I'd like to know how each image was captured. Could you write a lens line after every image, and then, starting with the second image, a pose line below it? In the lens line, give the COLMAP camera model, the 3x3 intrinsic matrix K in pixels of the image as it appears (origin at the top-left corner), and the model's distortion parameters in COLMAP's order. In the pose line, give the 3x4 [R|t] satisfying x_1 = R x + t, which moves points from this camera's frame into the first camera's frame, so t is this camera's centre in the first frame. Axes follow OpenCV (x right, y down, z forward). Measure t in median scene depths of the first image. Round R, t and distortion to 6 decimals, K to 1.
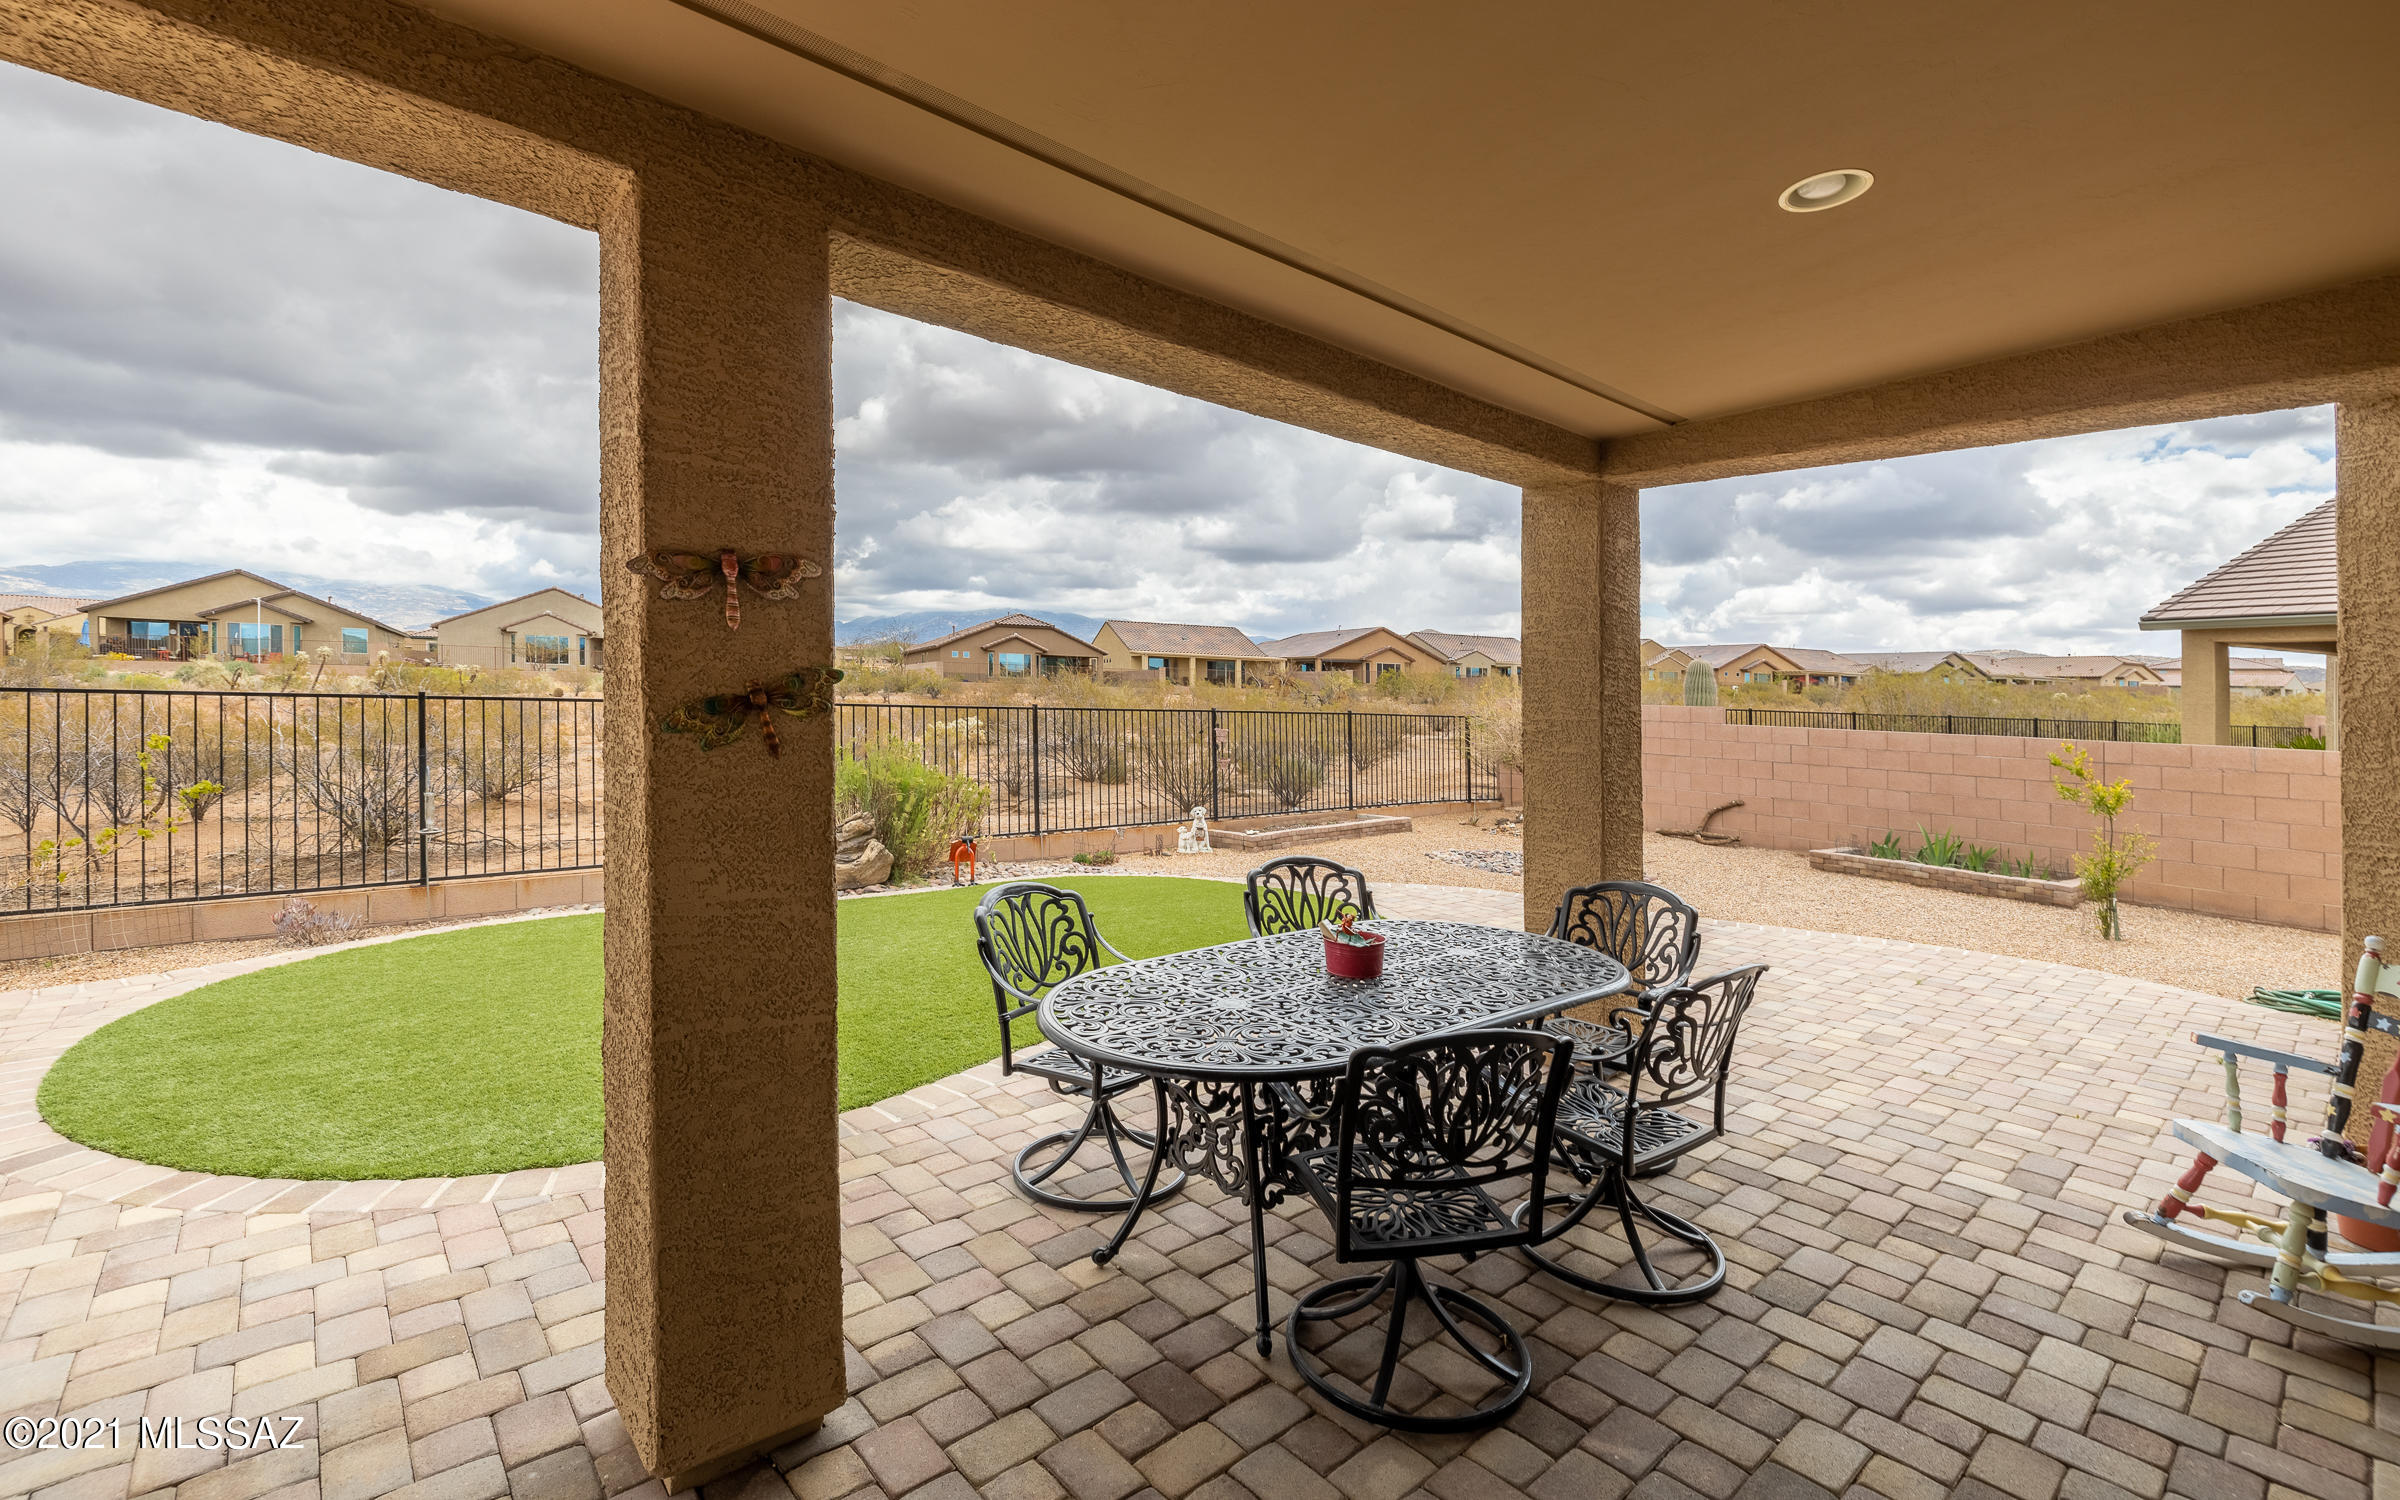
lens RADIAL K [[1027.7, 0, 1196.8], [0, 1027.7, 748.4], [0, 0, 1]] dist [-0.002521, 0.000799]
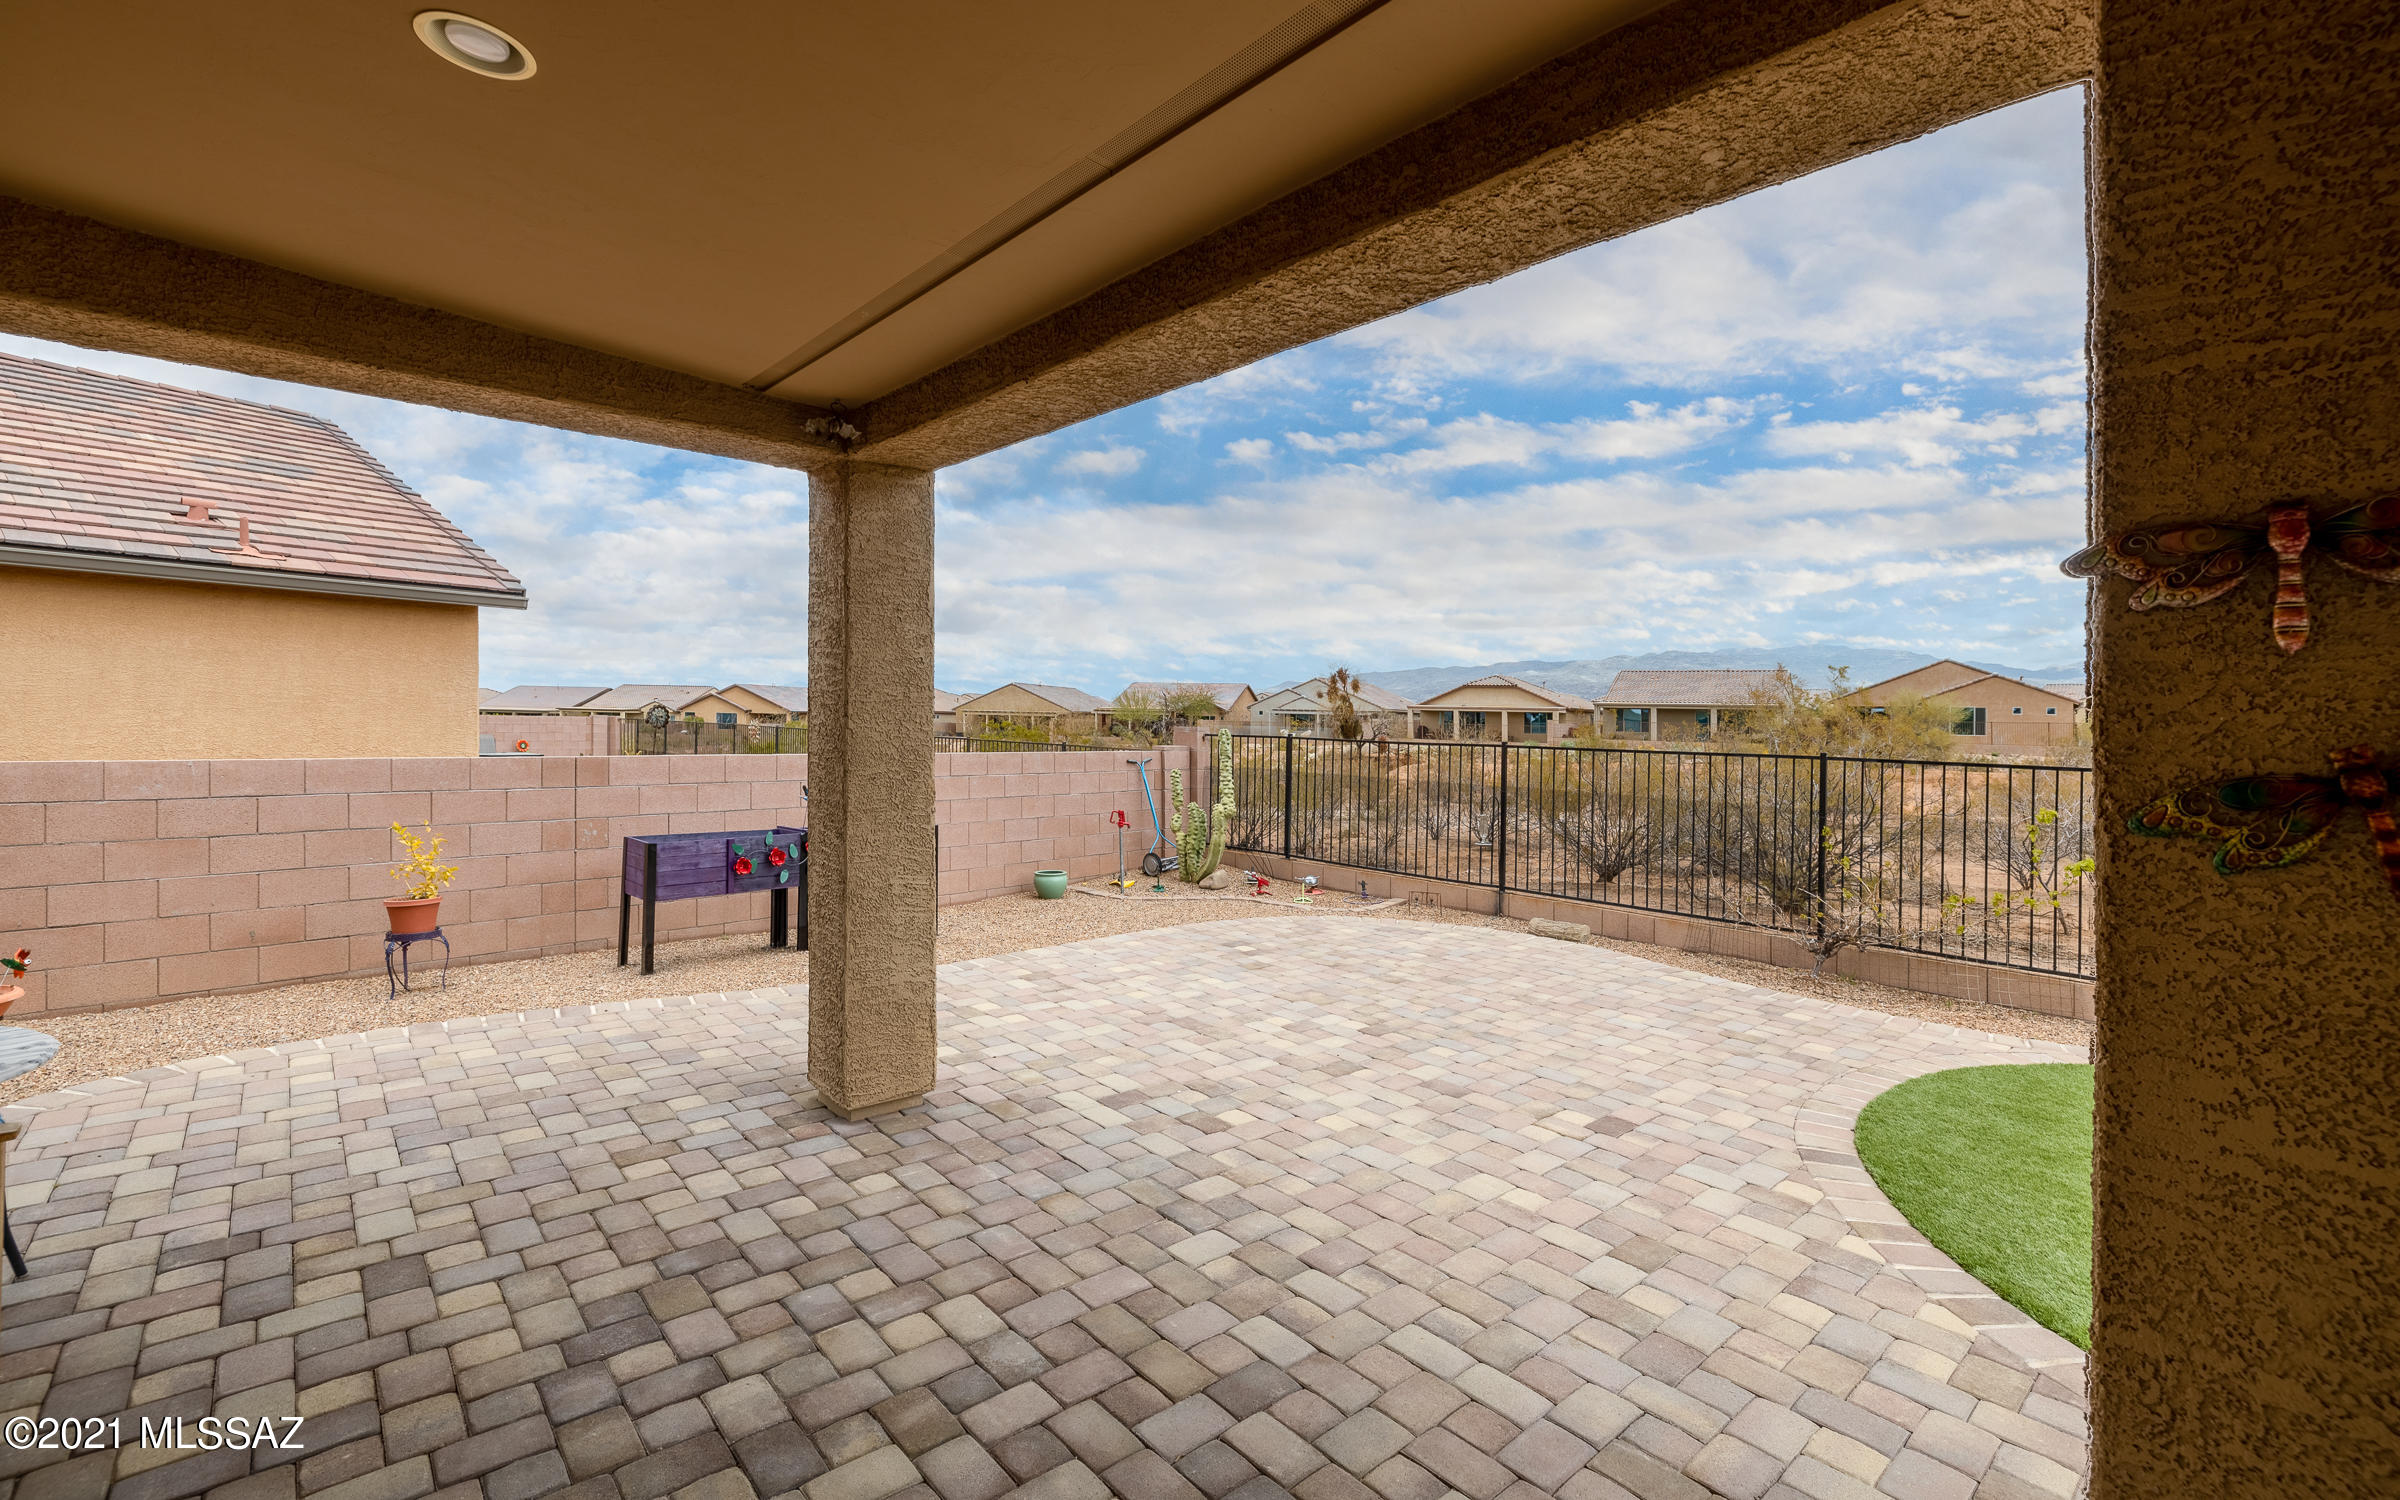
lens RADIAL K [[1027.7, 0, 1188.0], [0, 1027.7, 775.9], [0, 0, 1]] dist [-0.002521, 0.000799]
pose [[-0.012974, 0.024724, -0.999610, 0.054347], [-0.075656, 0.996804, 0.025637, -0.014501], [0.997050, 0.075959, -0.011062, 0.286280]]
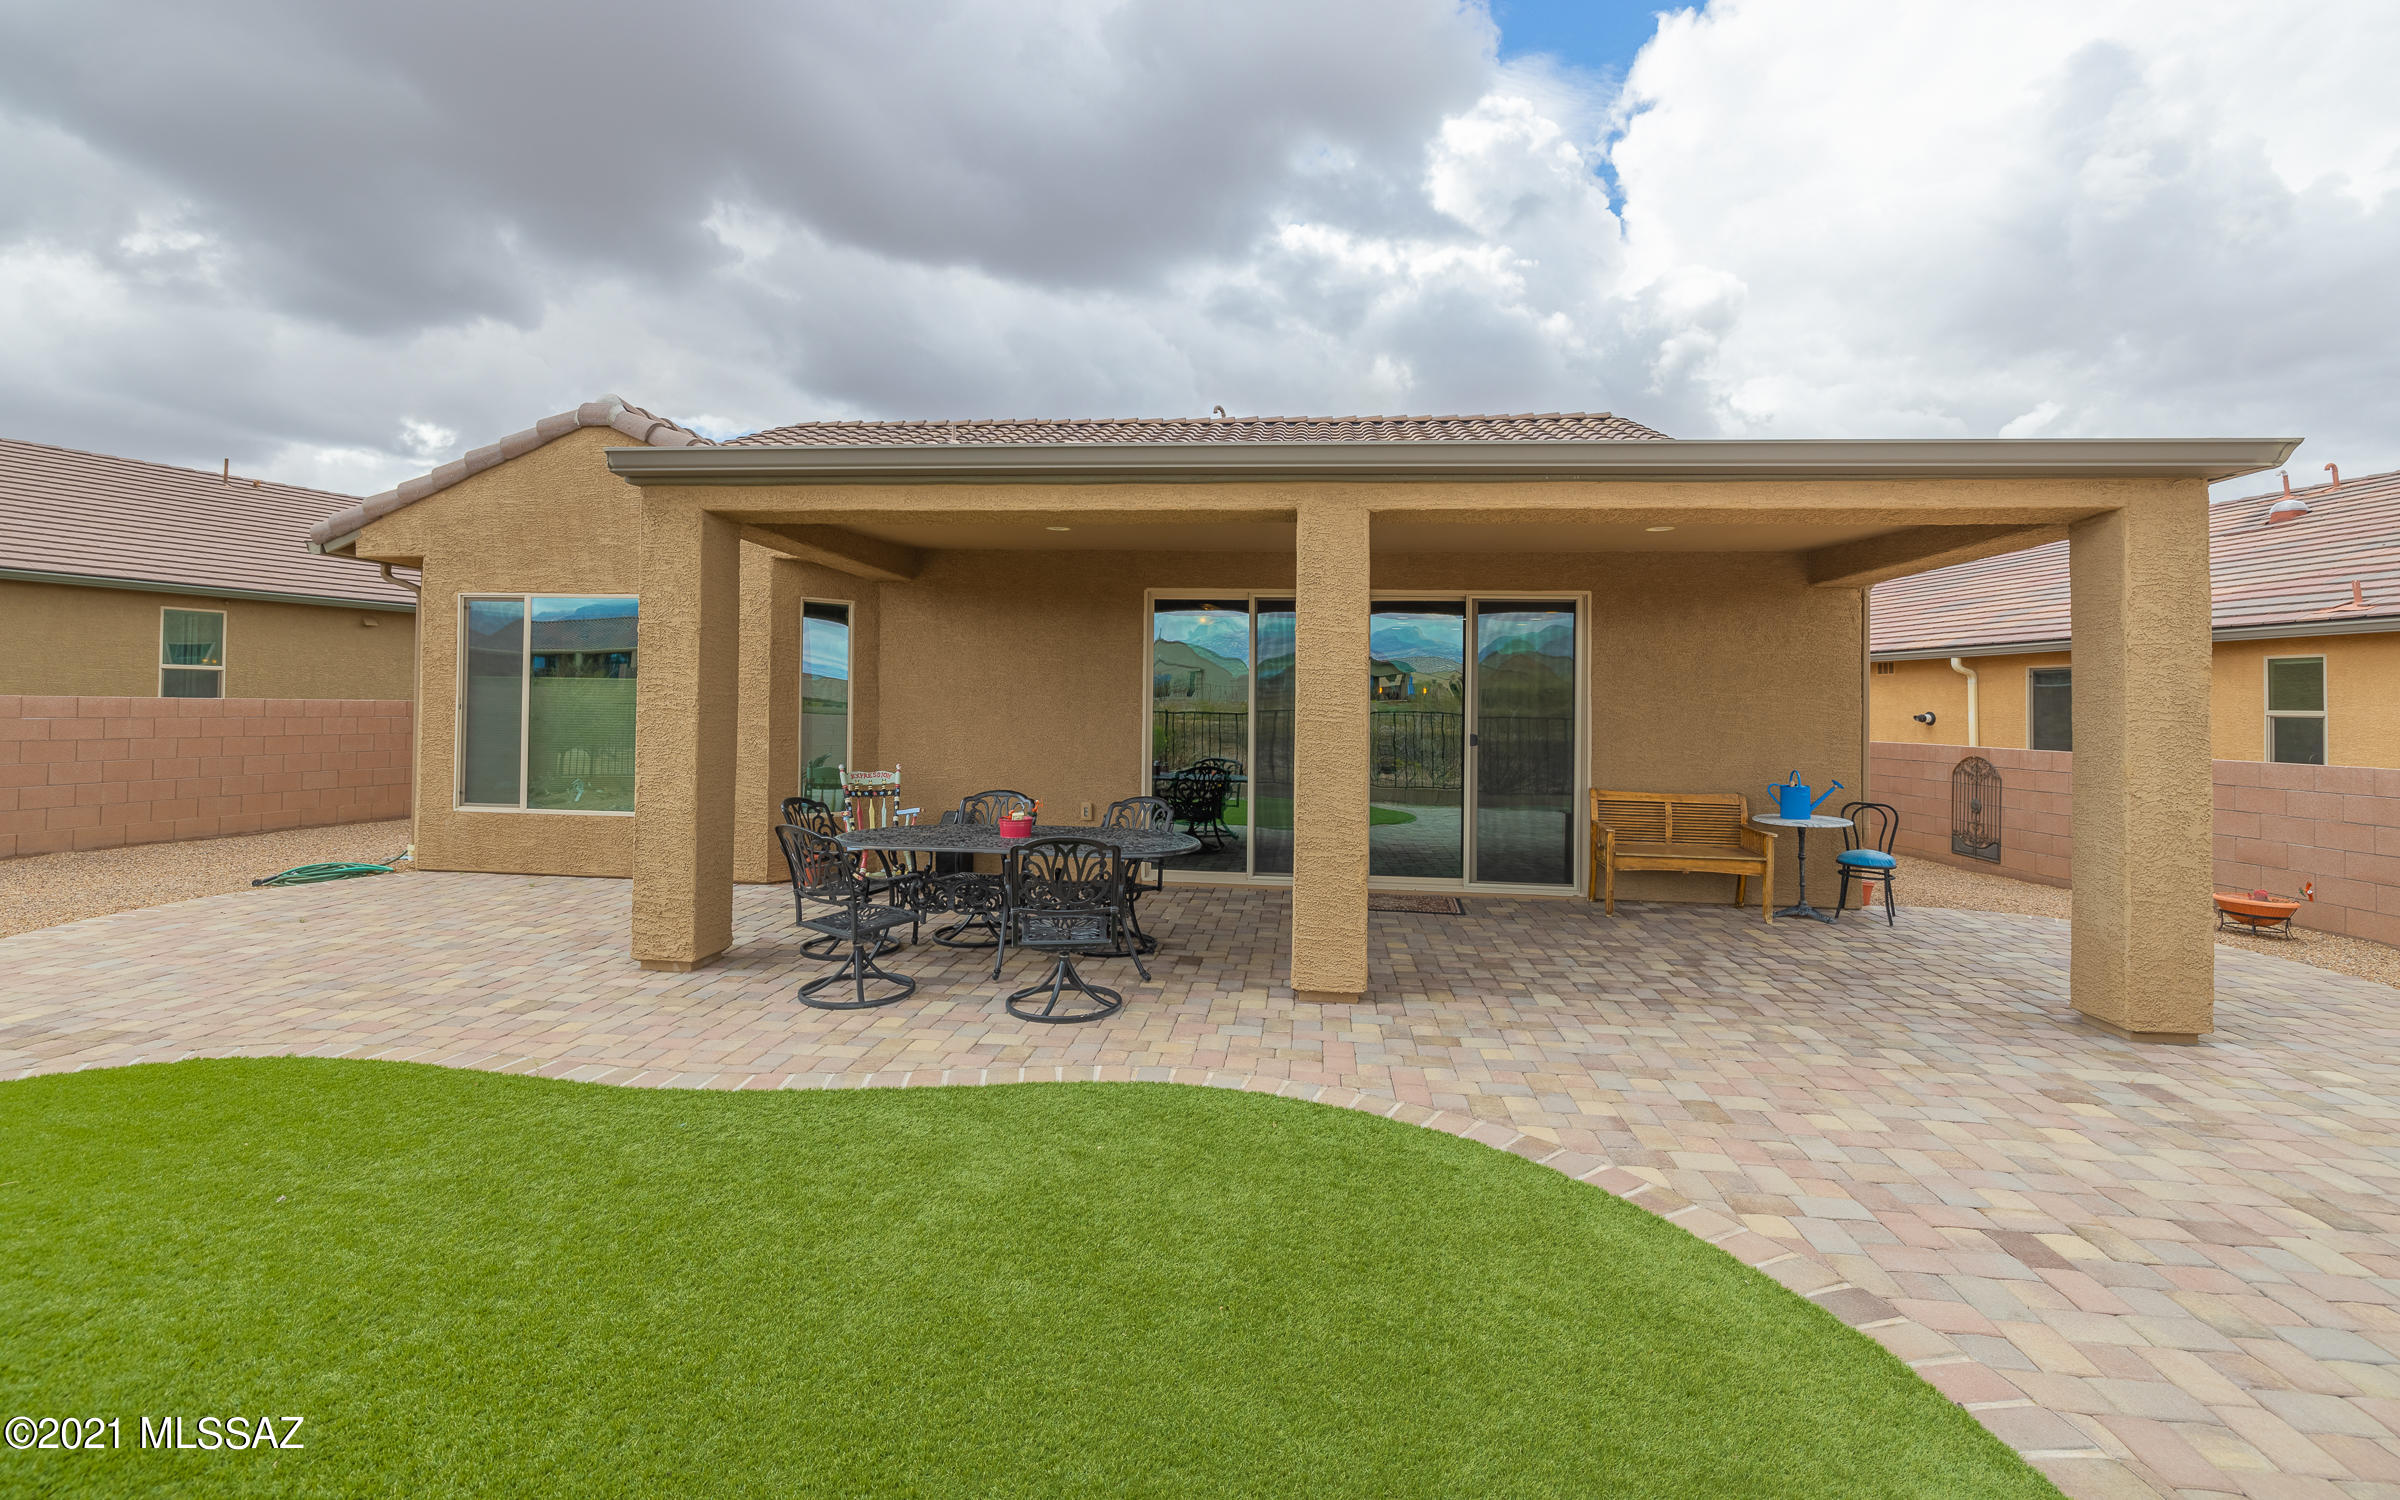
lens RADIAL K [[1027.7, 0, 1168.9], [0, 1027.7, 670.0], [0, 0, 1]] dist [-0.002521, 0.000799]
pose [[-0.657157, -0.026676, 0.753281, -1.623748], [-0.000214, 0.999380, 0.035204, -0.162570], [-0.753753, 0.022974, -0.656756, 2.287264]]
